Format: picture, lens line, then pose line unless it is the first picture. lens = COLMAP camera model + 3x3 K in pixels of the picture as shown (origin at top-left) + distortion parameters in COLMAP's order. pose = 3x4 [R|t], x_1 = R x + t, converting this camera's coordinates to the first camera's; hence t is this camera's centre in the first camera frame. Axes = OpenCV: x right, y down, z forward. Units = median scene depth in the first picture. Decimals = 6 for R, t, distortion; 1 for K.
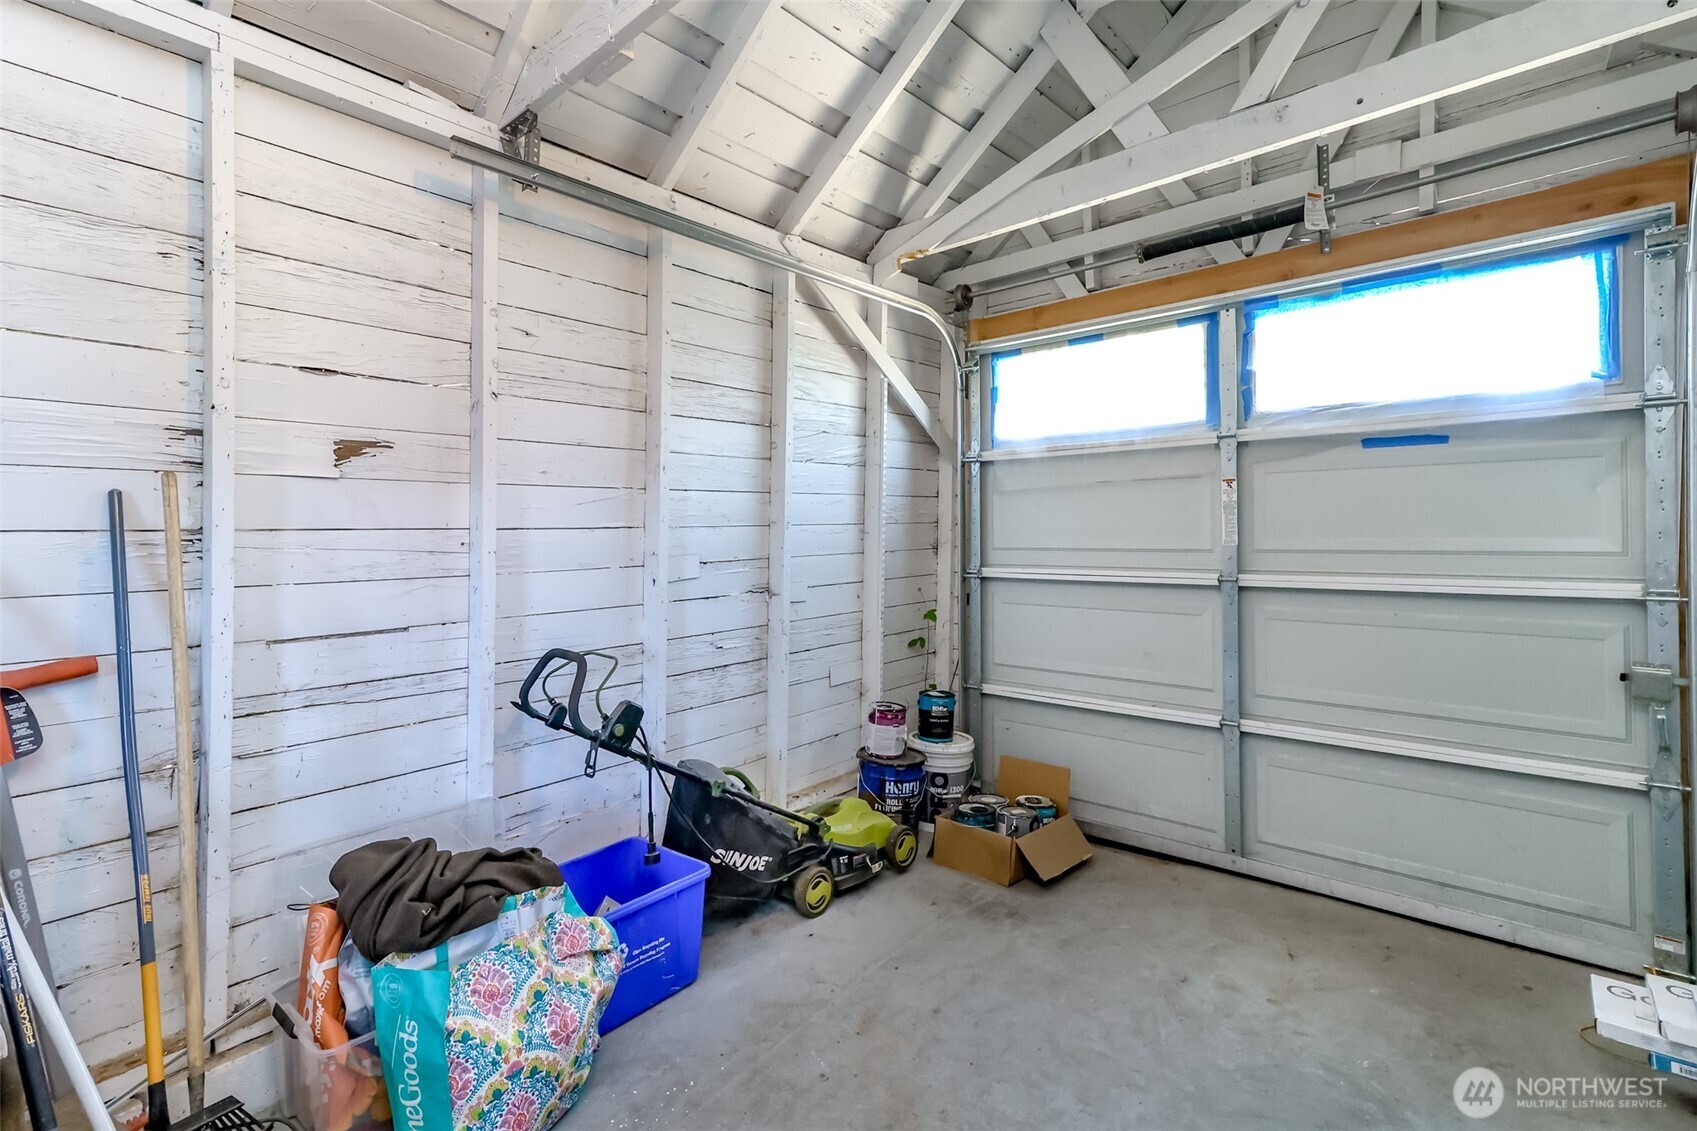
lens RADIAL K [[786.2, 0, 847.5], [0, 786.2, 516.2], [0, 0, 1]] dist [0.017275, -0.000013]
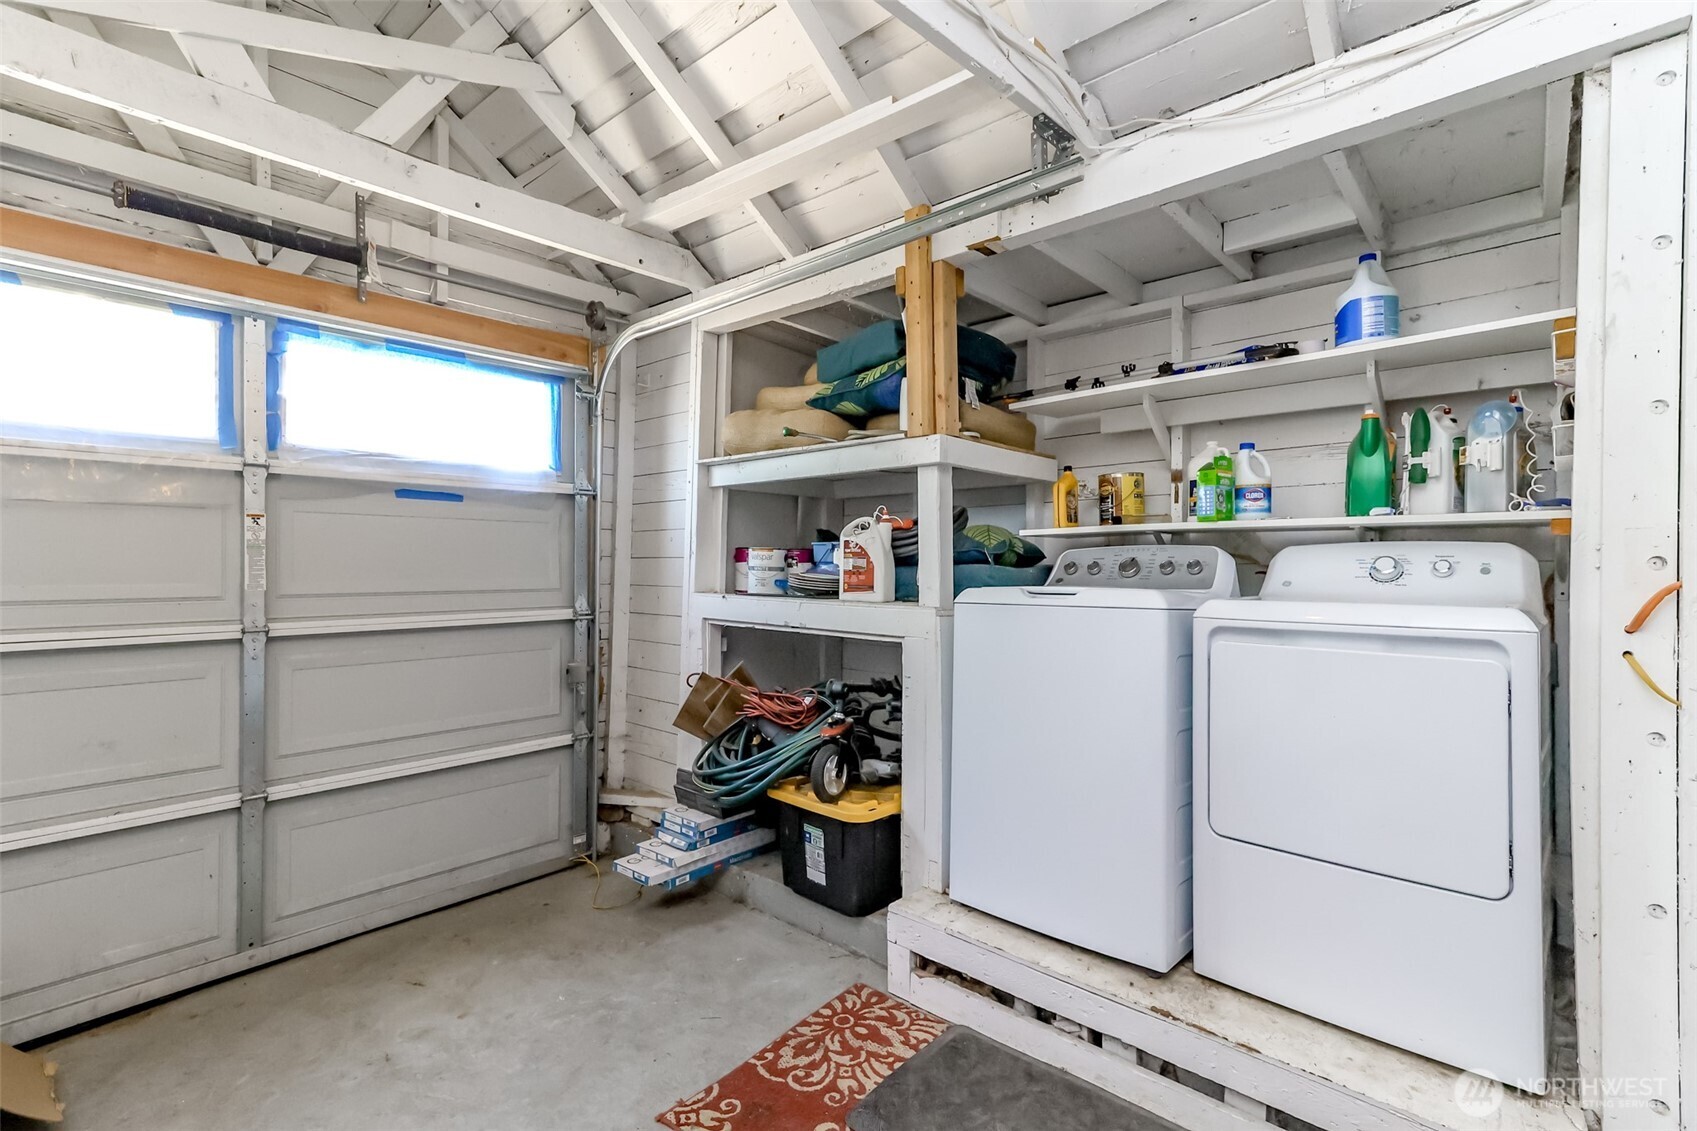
lens RADIAL K [[774.5, 0, 852.3], [0, 774.5, 558.5], [0, 0, 1]] dist [0.018994, 0.000420]
pose [[0.017088, 0.025025, 0.999541, -0.368713], [-0.015075, 0.999580, -0.024768, 0.012852], [-0.999740, -0.014645, 0.017458, 0.334799]]
